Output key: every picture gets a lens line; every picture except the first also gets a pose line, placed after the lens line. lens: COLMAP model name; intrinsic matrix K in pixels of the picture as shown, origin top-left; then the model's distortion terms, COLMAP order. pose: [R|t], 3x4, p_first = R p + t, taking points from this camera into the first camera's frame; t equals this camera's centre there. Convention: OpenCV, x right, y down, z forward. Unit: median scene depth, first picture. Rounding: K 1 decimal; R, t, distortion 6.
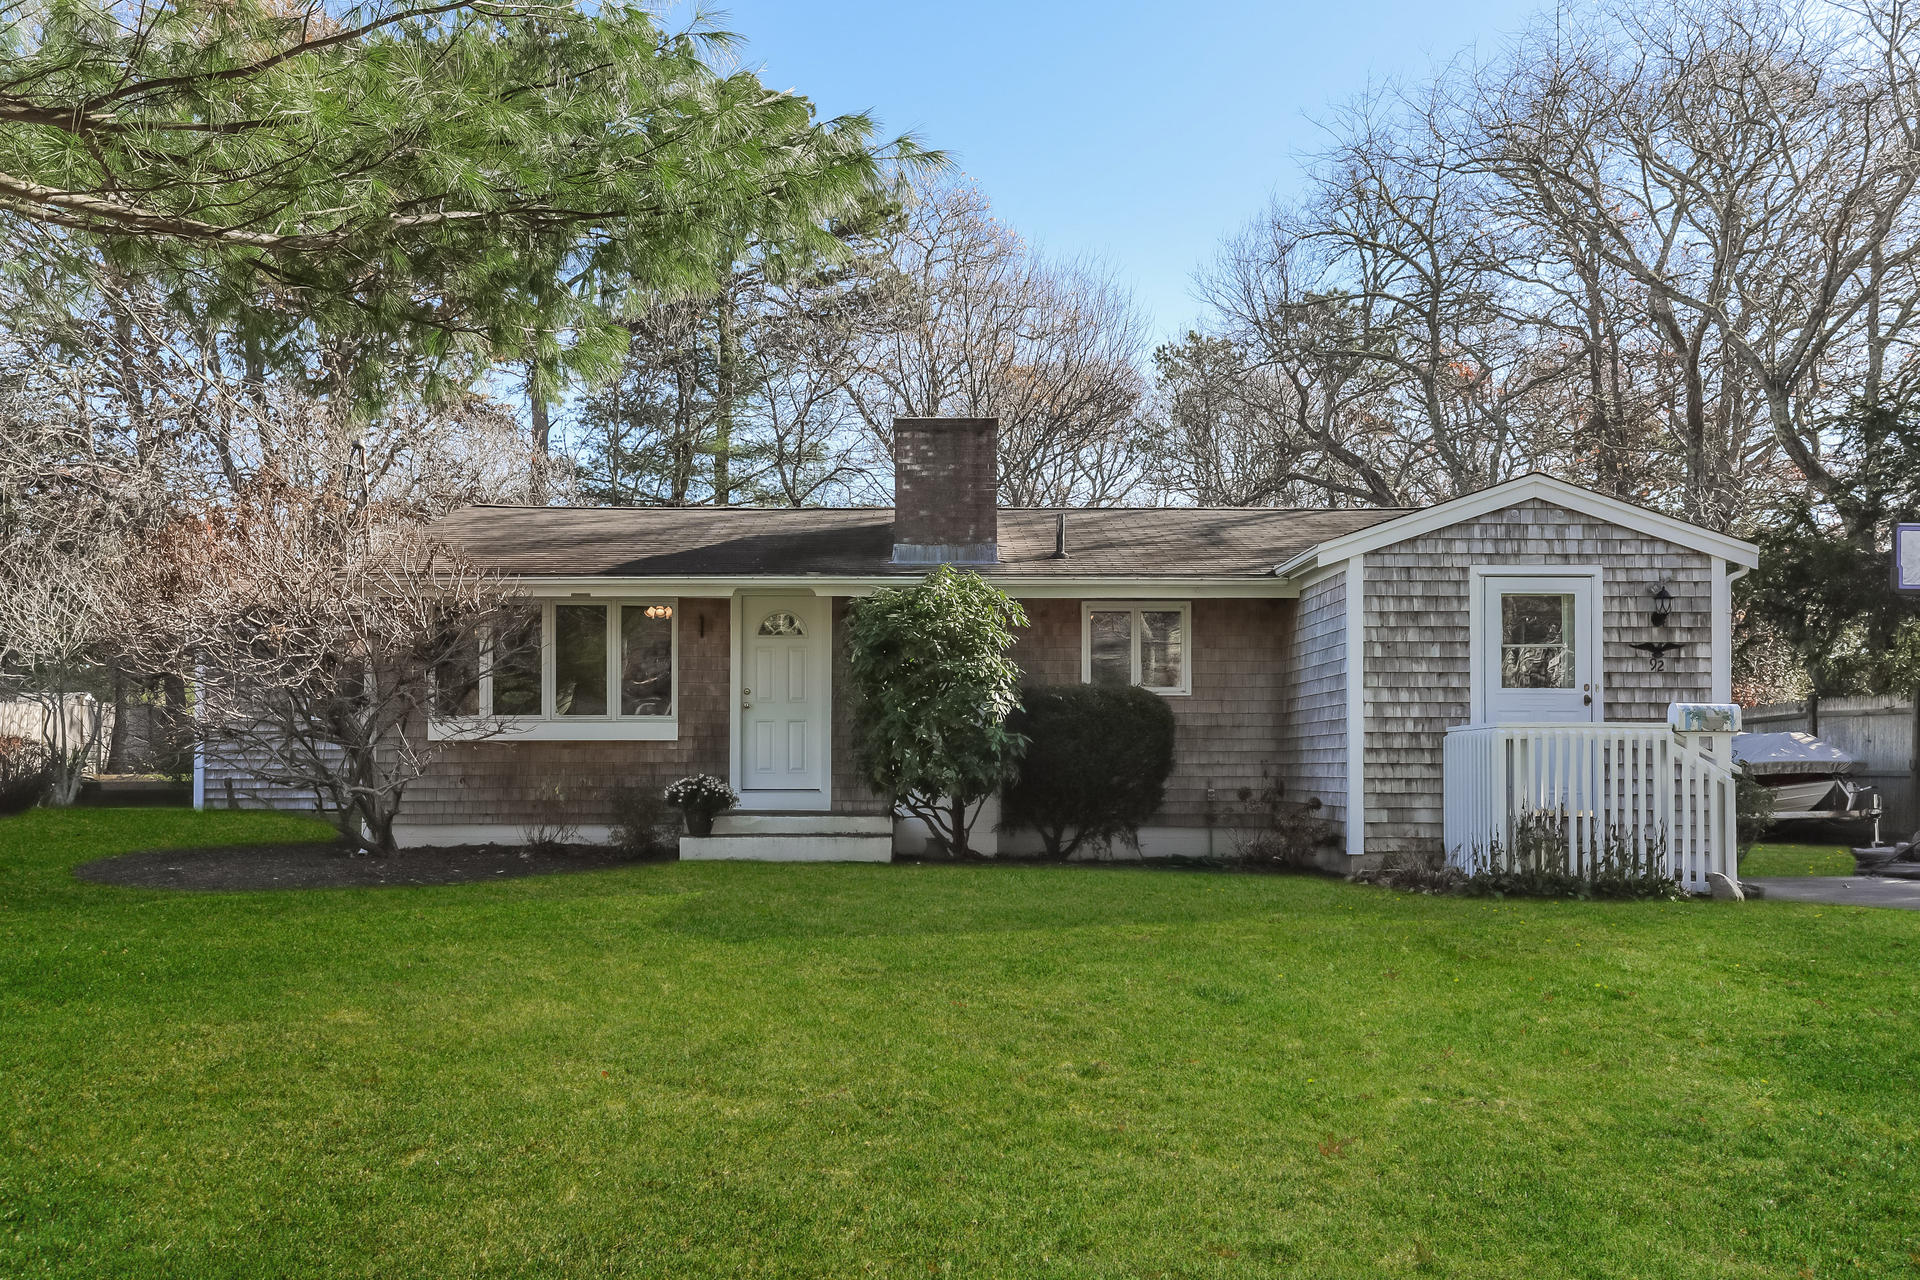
lens RADIAL K [[1682.6, 0, 953.0], [0, 1682.6, 687.0], [0, 0, 1]] dist [0.035598, 0.009142]
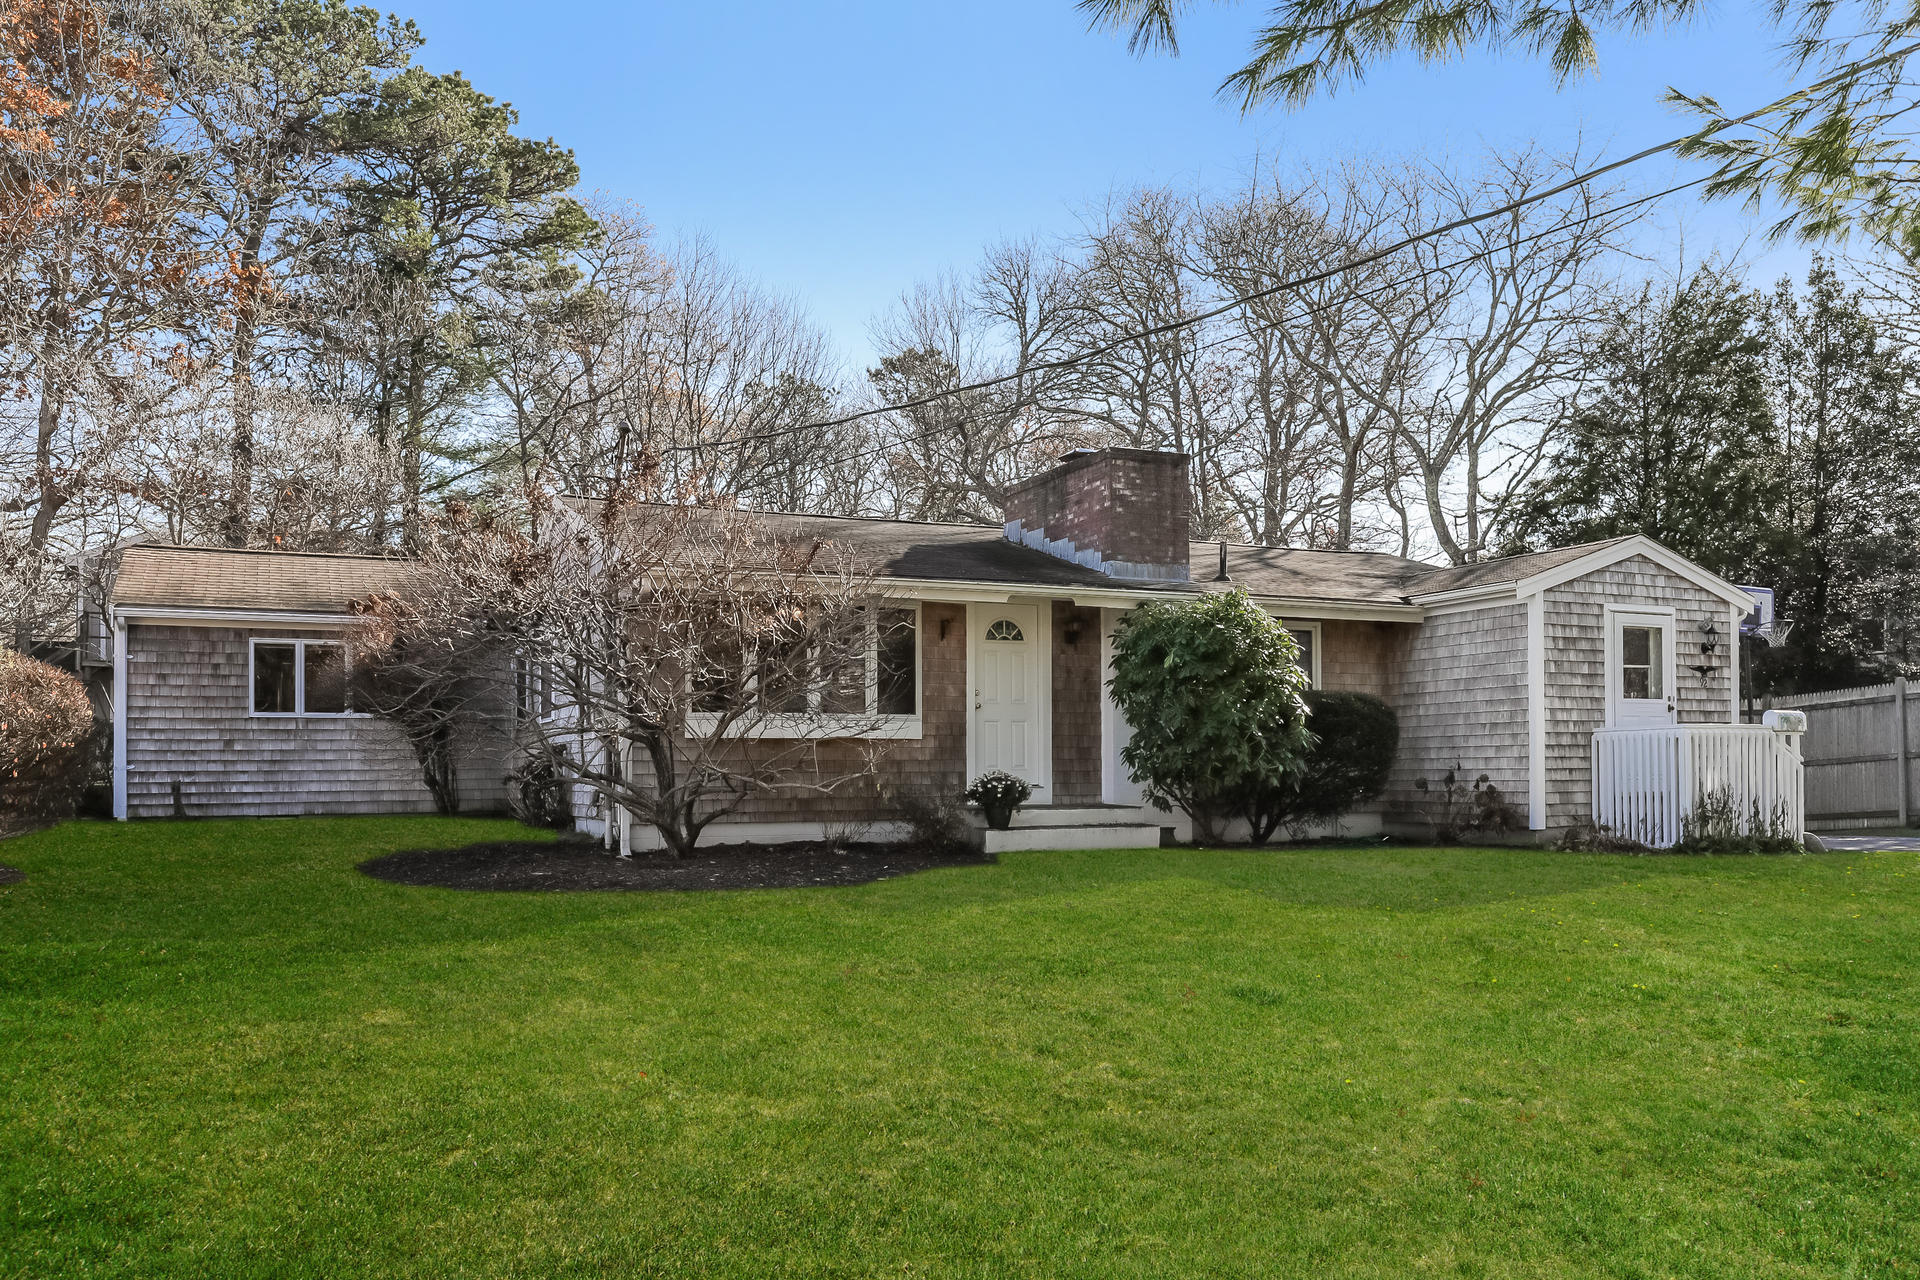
lens RADIAL K [[1522.2, 0, 996.8], [0, 1522.2, 710.0], [0, 0, 1]] dist [-0.018679, 0.008199]
pose [[0.903318, 0.009041, 0.428877, -0.607791], [-0.013207, 0.999890, 0.006738, 0.008085], [-0.428769, -0.011750, 0.903338, 0.151054]]
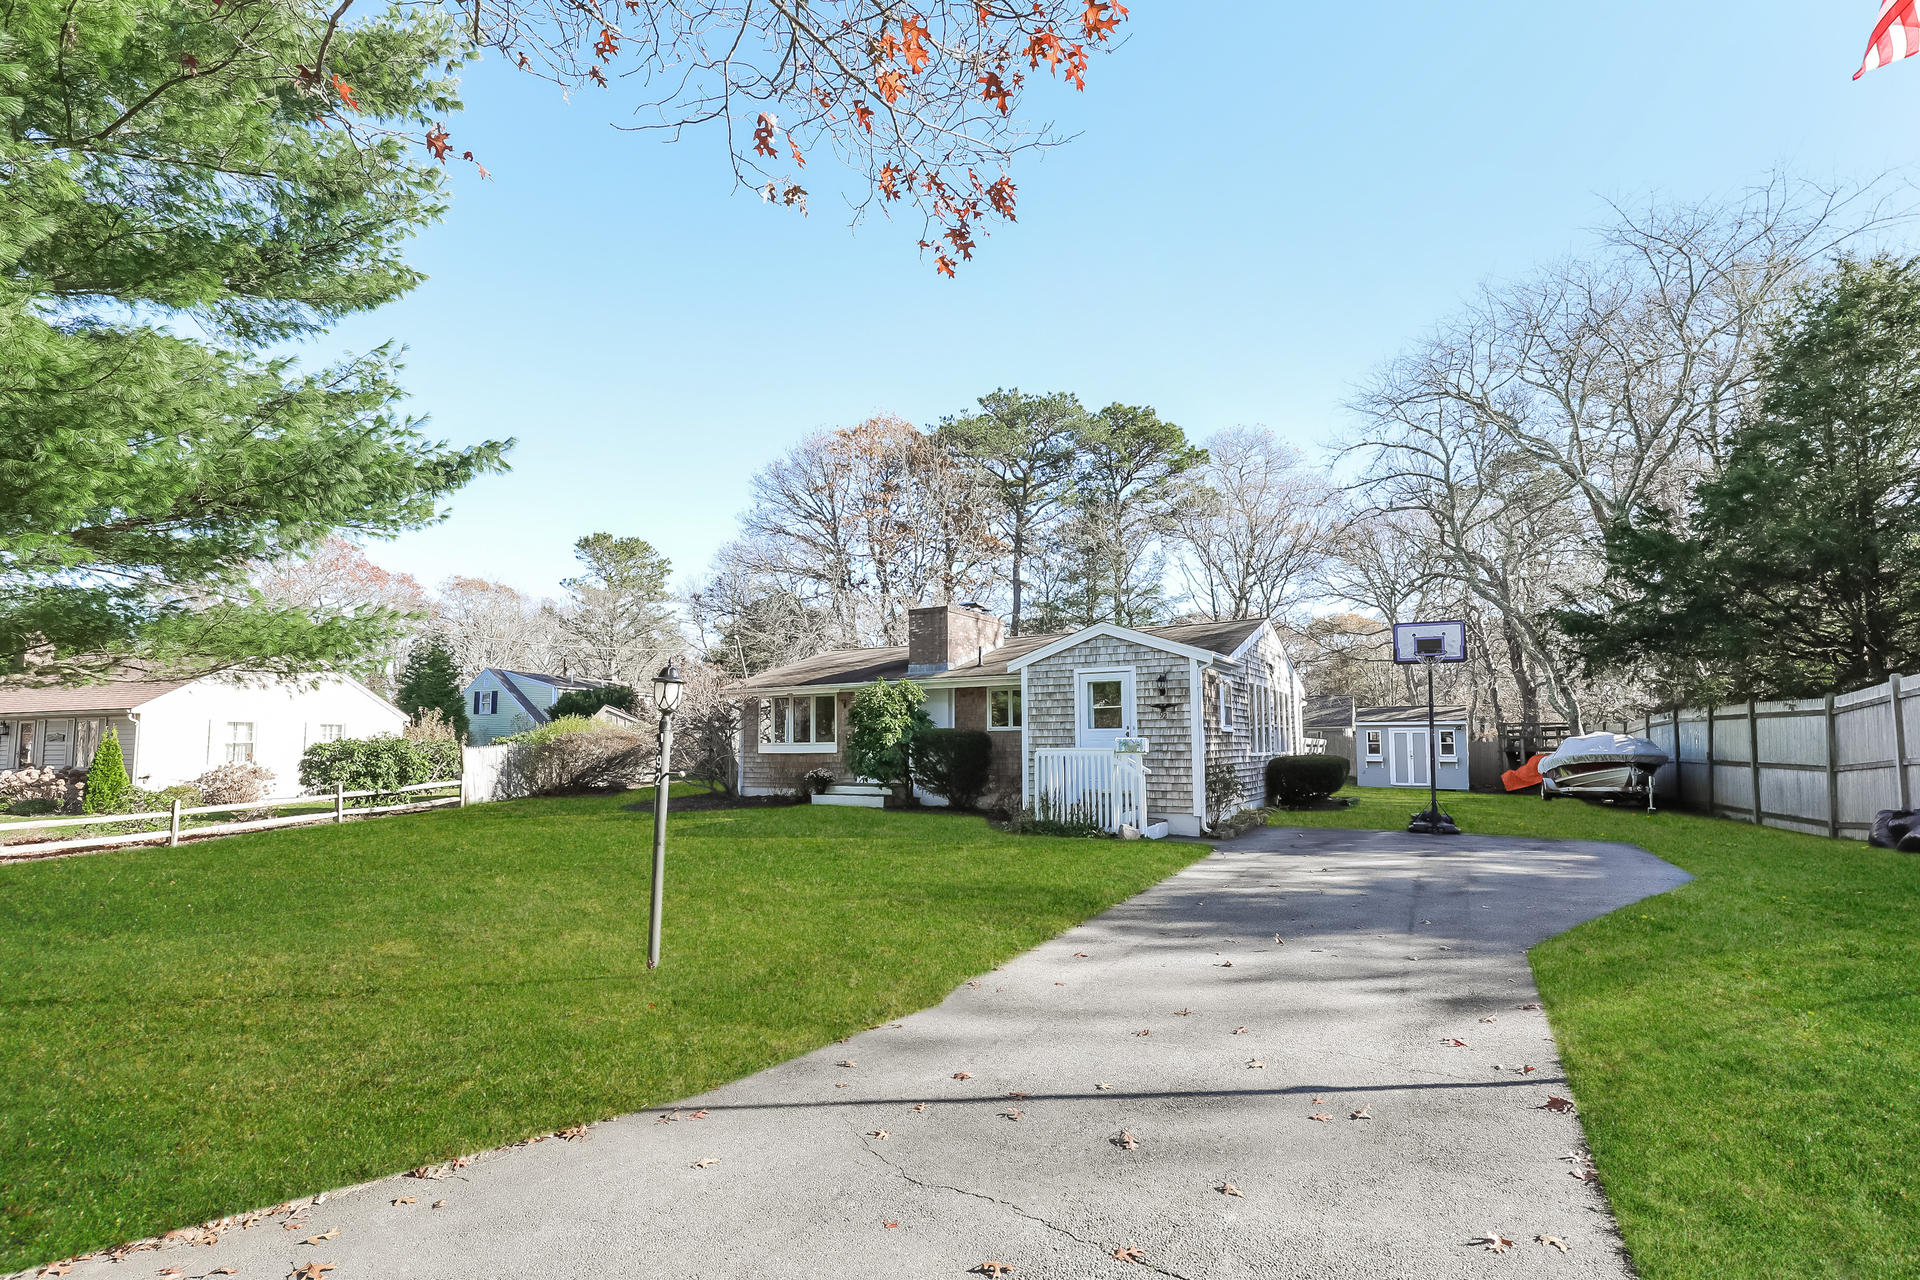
lens RADIAL K [[933.2, 0, 960.0], [0, 933.2, 640.0], [0, 0, 1]] dist [-0.018469, 0.000030]
pose [[0.851395, -0.065874, -0.520373, 0.777354], [0.031753, 0.996736, -0.074226, -0.027083], [0.523564, 0.046672, 0.850707, -0.034480]]
